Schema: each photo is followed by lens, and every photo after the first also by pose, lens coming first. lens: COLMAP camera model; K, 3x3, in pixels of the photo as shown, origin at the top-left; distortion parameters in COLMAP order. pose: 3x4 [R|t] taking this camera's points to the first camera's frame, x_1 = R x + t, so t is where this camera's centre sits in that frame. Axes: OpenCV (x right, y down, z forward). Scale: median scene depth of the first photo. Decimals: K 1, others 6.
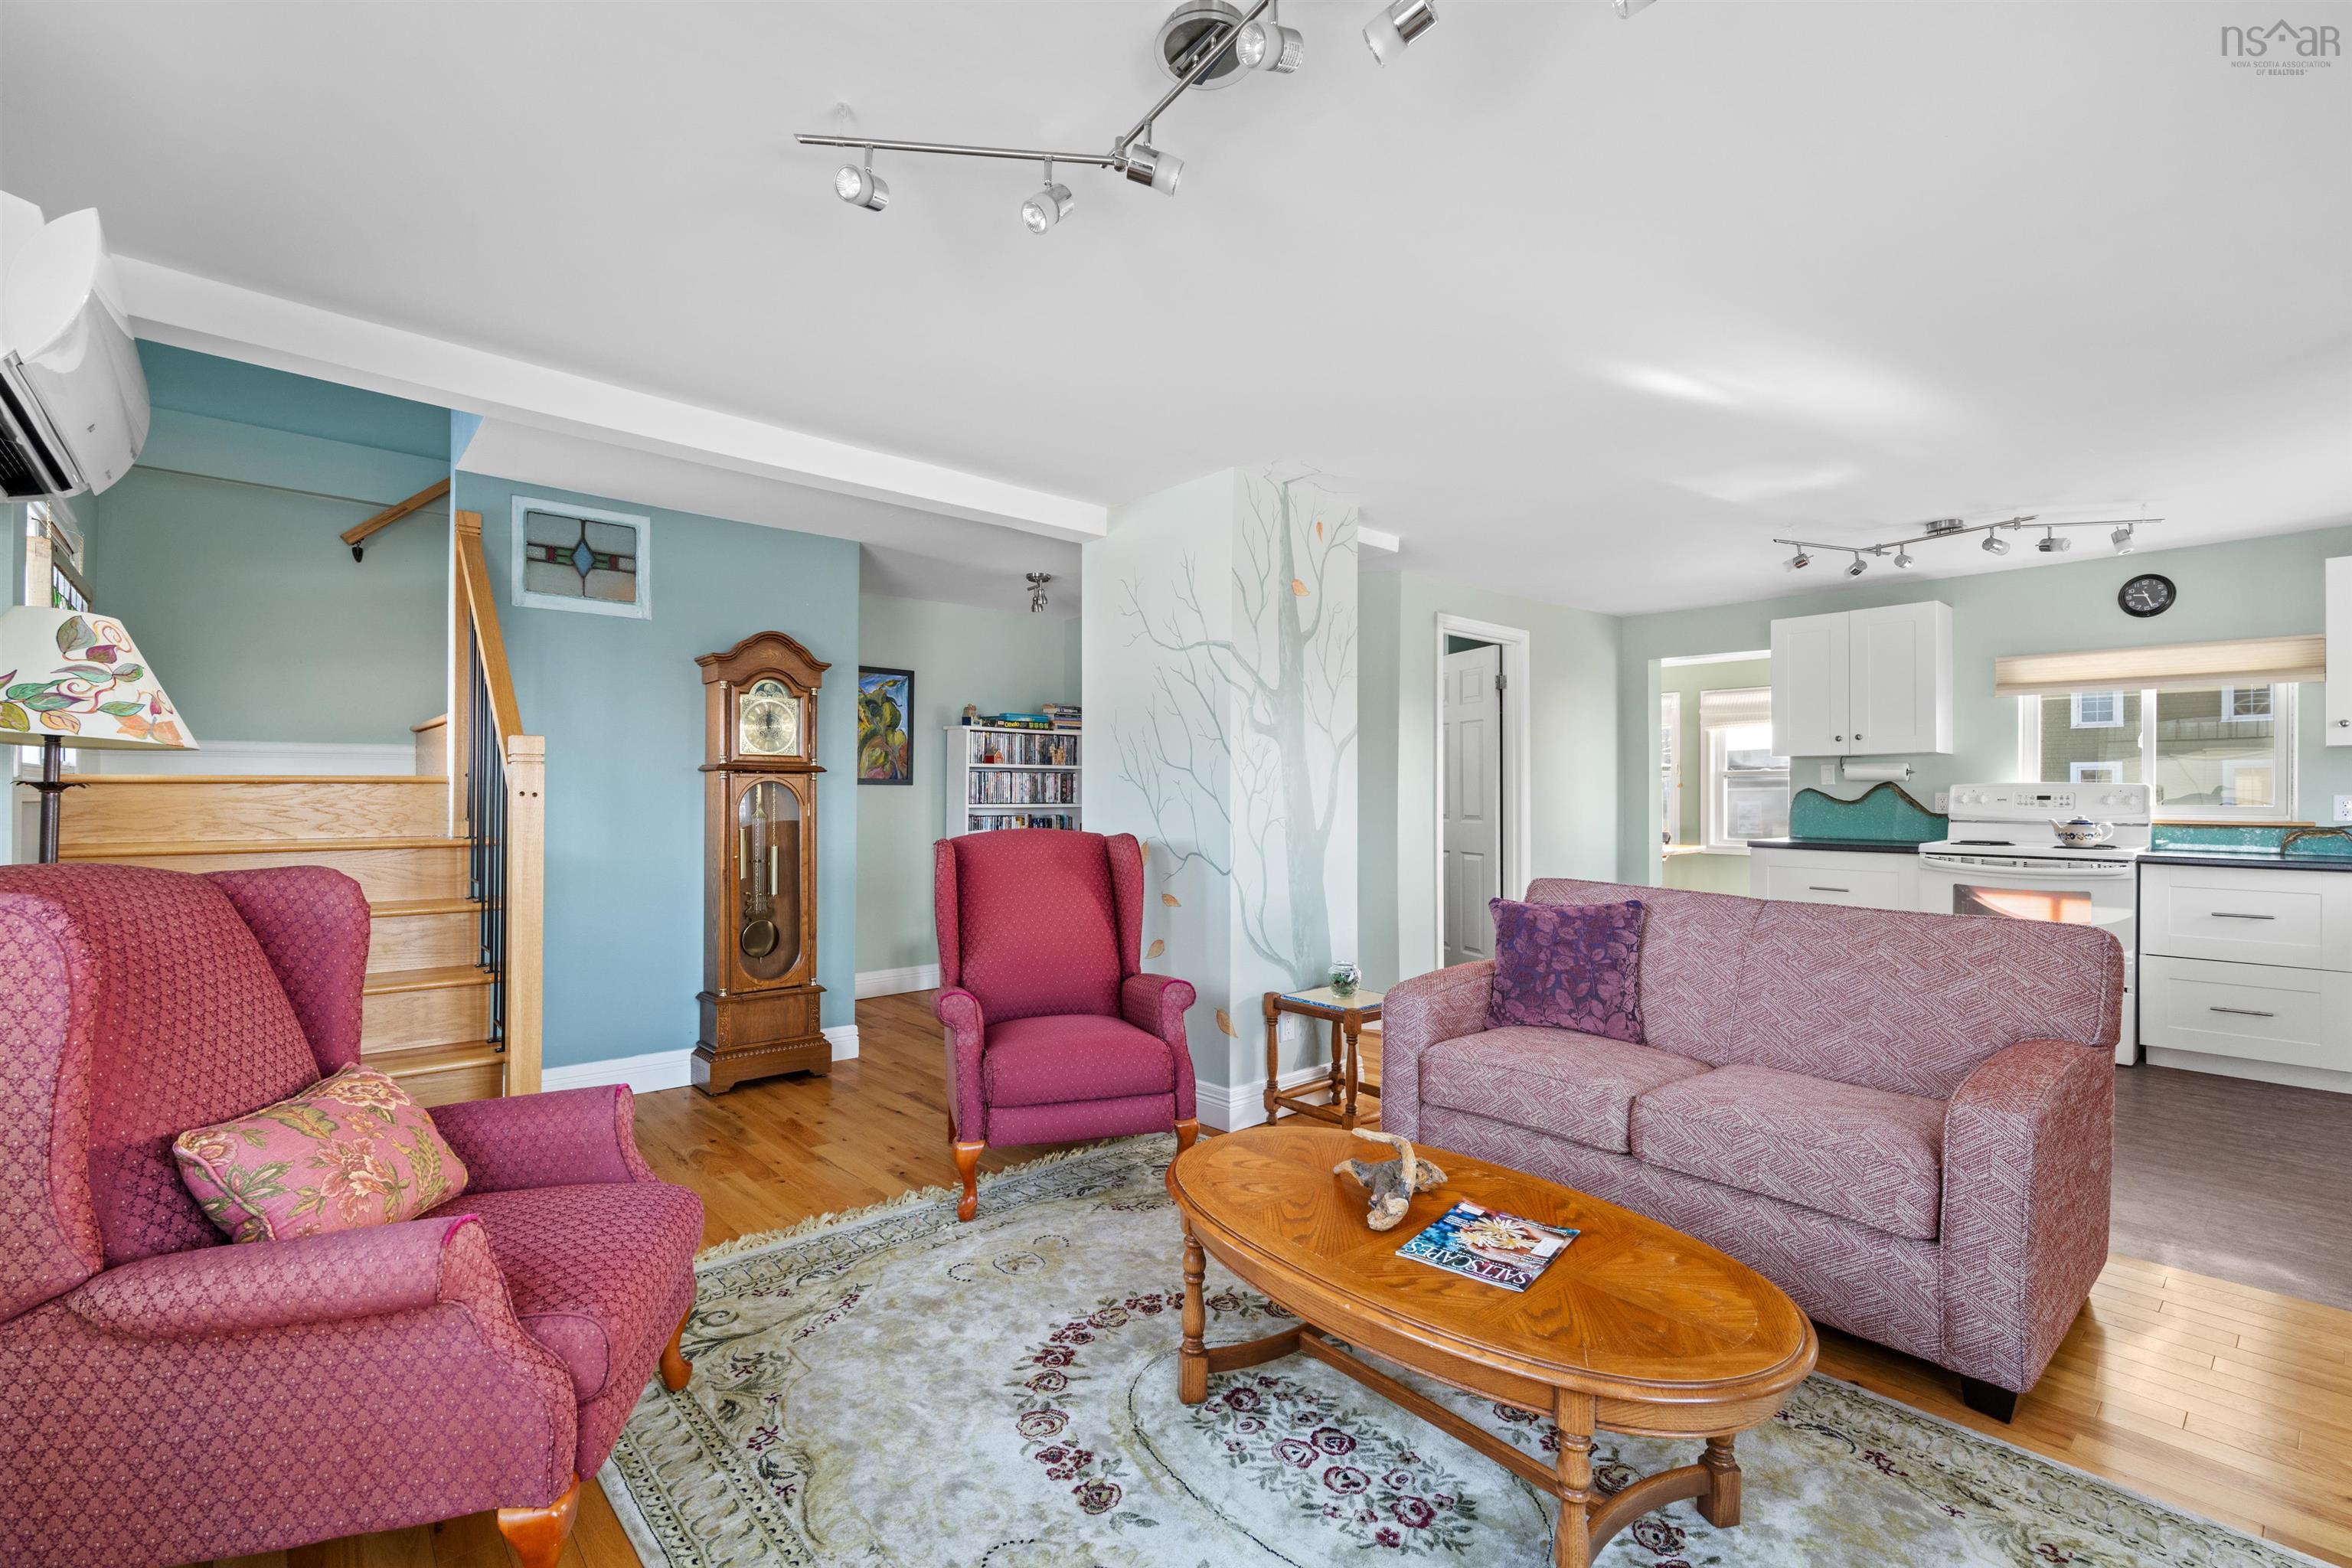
lens RADIAL K [[1030.7, 0, 1176.0], [0, 1030.7, 784.0], [0, 0, 1]] dist [-0.002371, -0.000126]
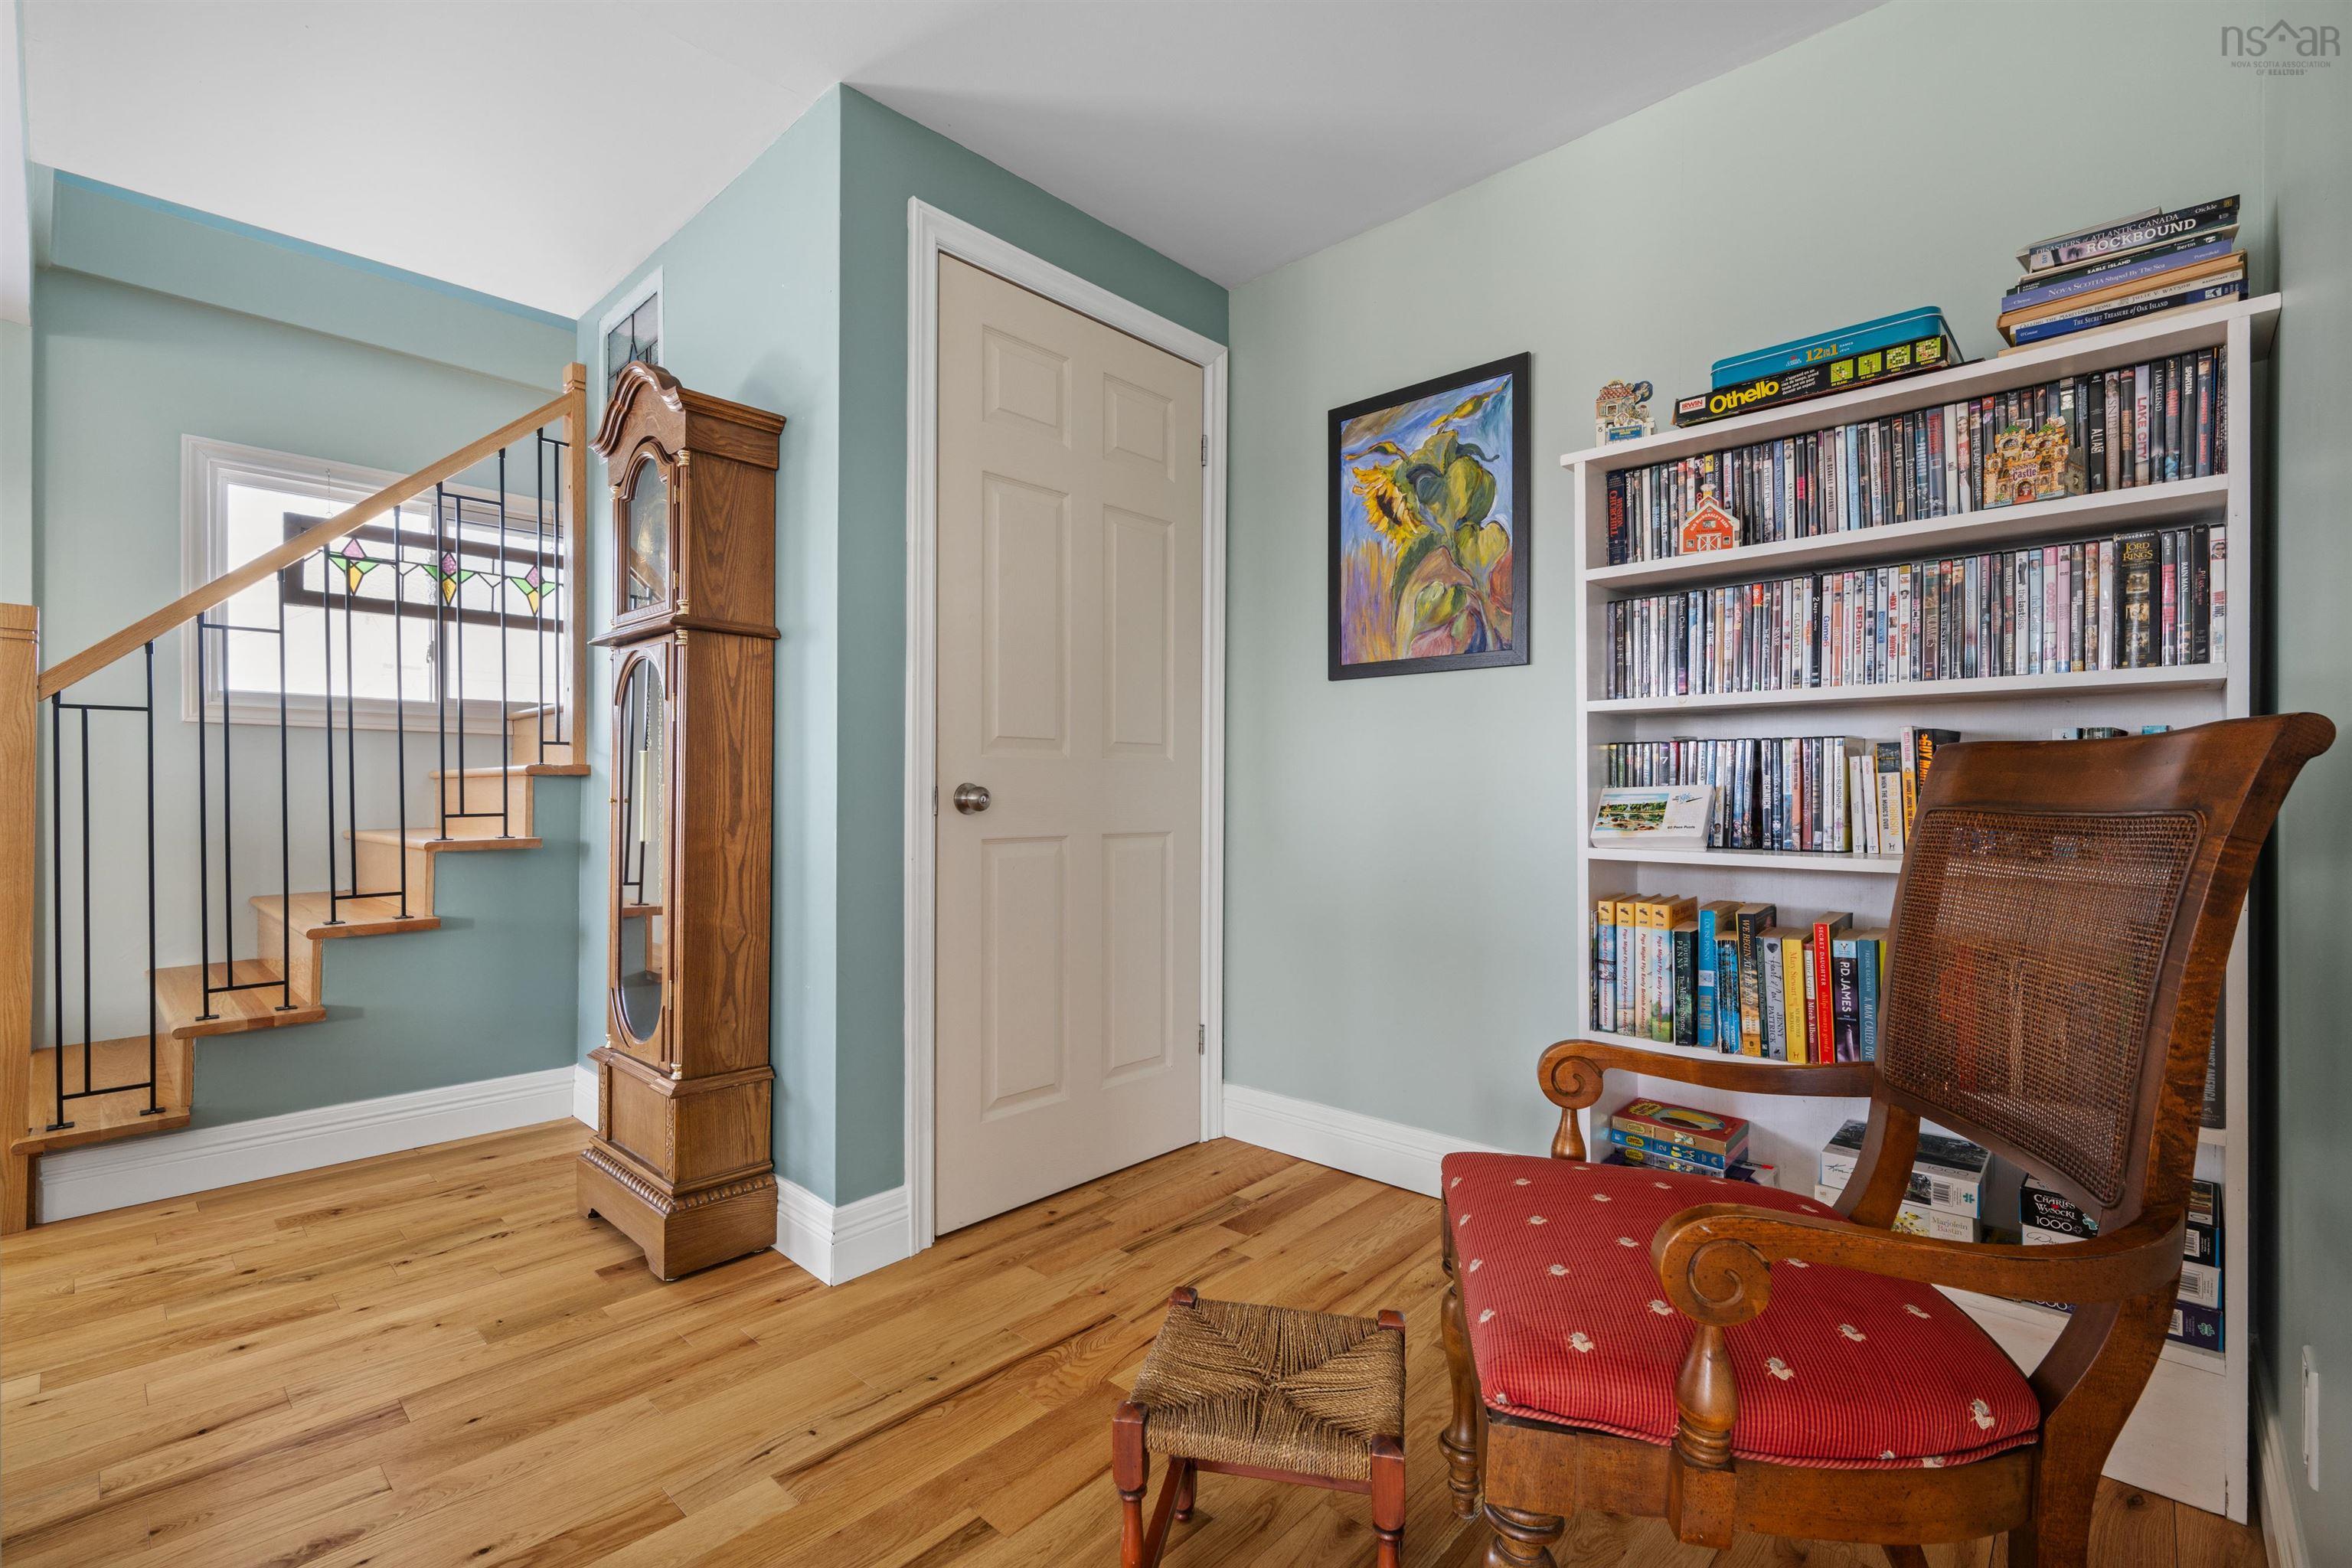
lens RADIAL K [[1030.7, 0, 1176.0], [0, 1030.7, 784.0], [0, 0, 1]] dist [-0.002371, -0.000126]
pose [[0.082536, -0.005224, -0.996574, 0.103247], [0.013113, 0.999905, -0.004155, 0.044991], [0.996502, -0.012725, 0.082597, 0.854616]]
